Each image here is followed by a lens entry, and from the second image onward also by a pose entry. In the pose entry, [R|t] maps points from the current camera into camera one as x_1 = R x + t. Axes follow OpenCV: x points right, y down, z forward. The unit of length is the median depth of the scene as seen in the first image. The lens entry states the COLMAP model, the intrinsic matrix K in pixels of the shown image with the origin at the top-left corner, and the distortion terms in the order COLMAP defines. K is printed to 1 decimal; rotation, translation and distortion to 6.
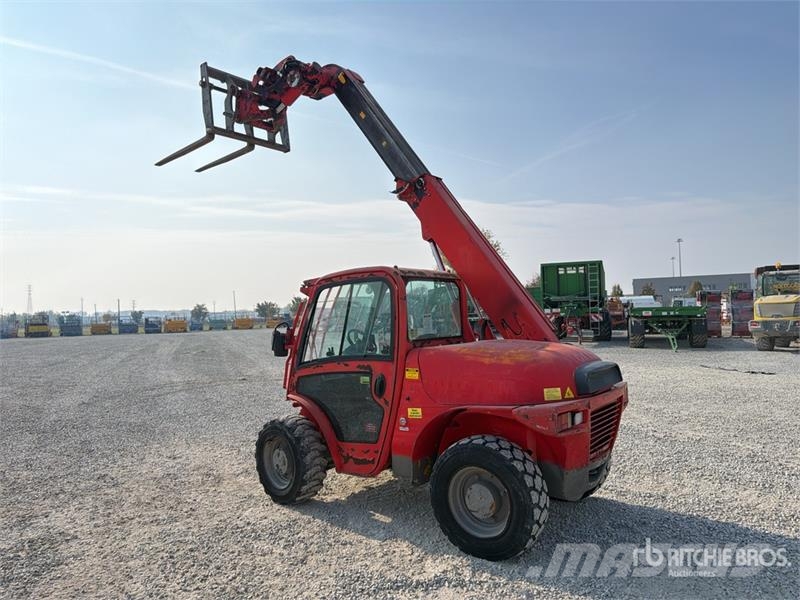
lens RADIAL K [[568.0, 0, 394.4], [0, 568.0, 303.1], [0, 0, 1]] dist [0.109227, -0.135832]
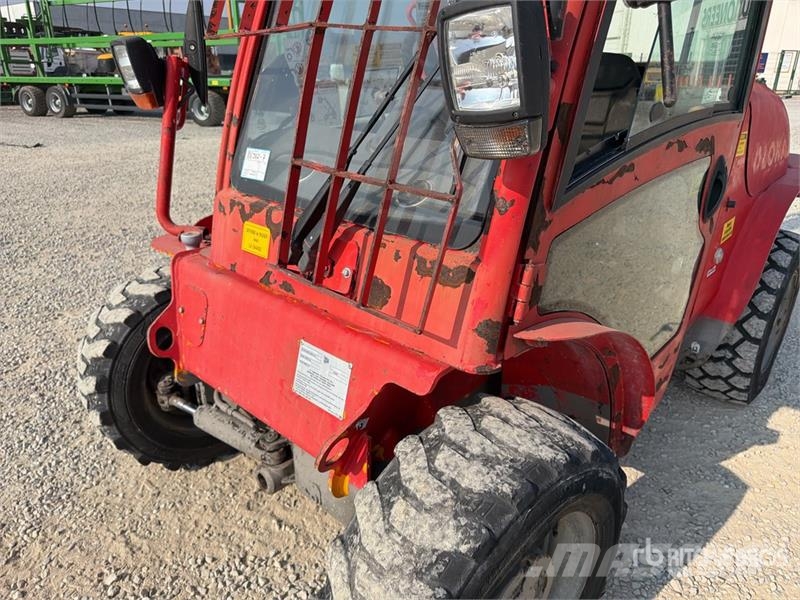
lens RADIAL K [[563.6, 0, 403.8], [0, 563.6, 301.9], [0, 0, 1]] dist [0.098564, -0.136955]
pose [[0.100337, -0.343368, 0.933826, -0.422730], [-0.028573, 0.937181, 0.347671, 0.087820], [-0.994543, -0.061567, 0.084223, 1.153675]]
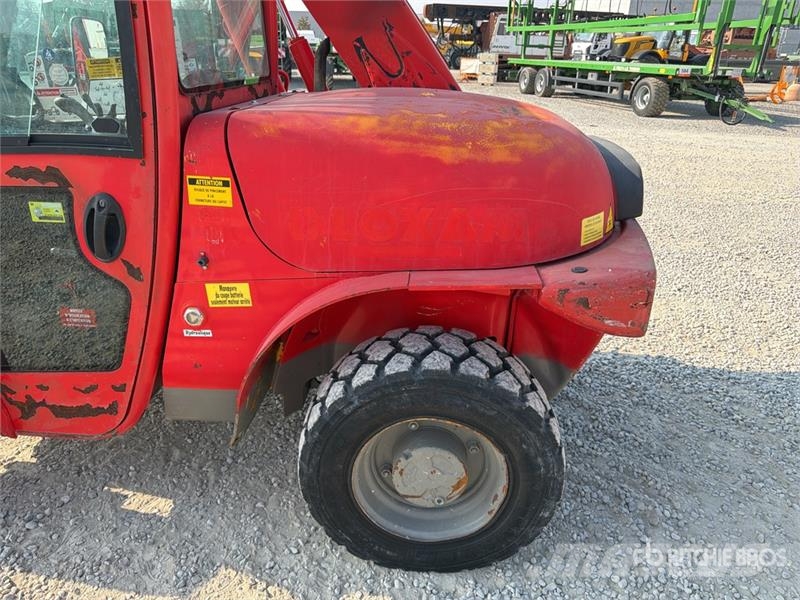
lens RADIAL K [[568.7, 0, 400.0], [0, 568.7, 300.0], [0, 0, 1]] dist [0.036616, -0.033507]
pose [[0.836885, -0.182353, 0.516112, -0.061964], [-0.050669, 0.913023, 0.404750, 0.034668], [-0.545029, -0.364880, 0.754855, 0.615744]]
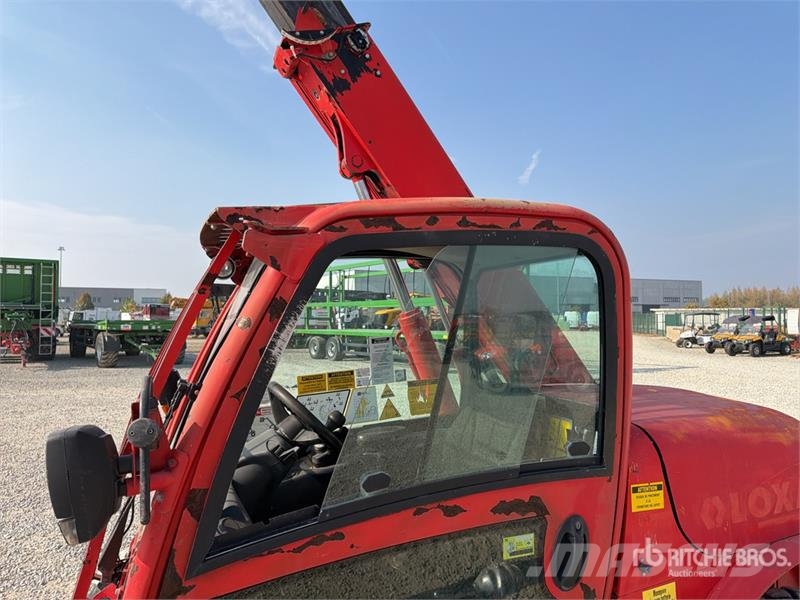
lens RADIAL K [[563.6, 0, 403.8], [0, 563.6, 301.9], [0, 0, 1]] dist [0.098564, -0.136955]
pose [[0.521149, 0.047547, 0.852140, -0.371389], [-0.026575, 0.998867, -0.039481, 0.011736], [-0.853052, -0.002070, 0.521823, 0.895038]]
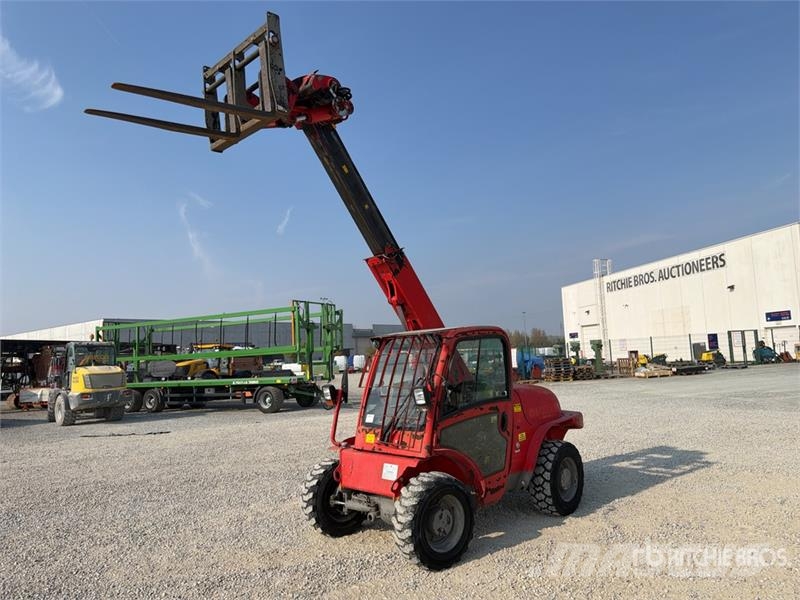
lens RADIAL K [[568.0, 0, 394.4], [0, 568.0, 303.1], [0, 0, 1]] dist [0.109227, -0.135832]
pose [[0.144263, 0.115508, 0.982775, -1.315328], [0.020008, 0.992620, -0.119602, 0.032003], [-0.989337, 0.036917, 0.140887, 1.037828]]
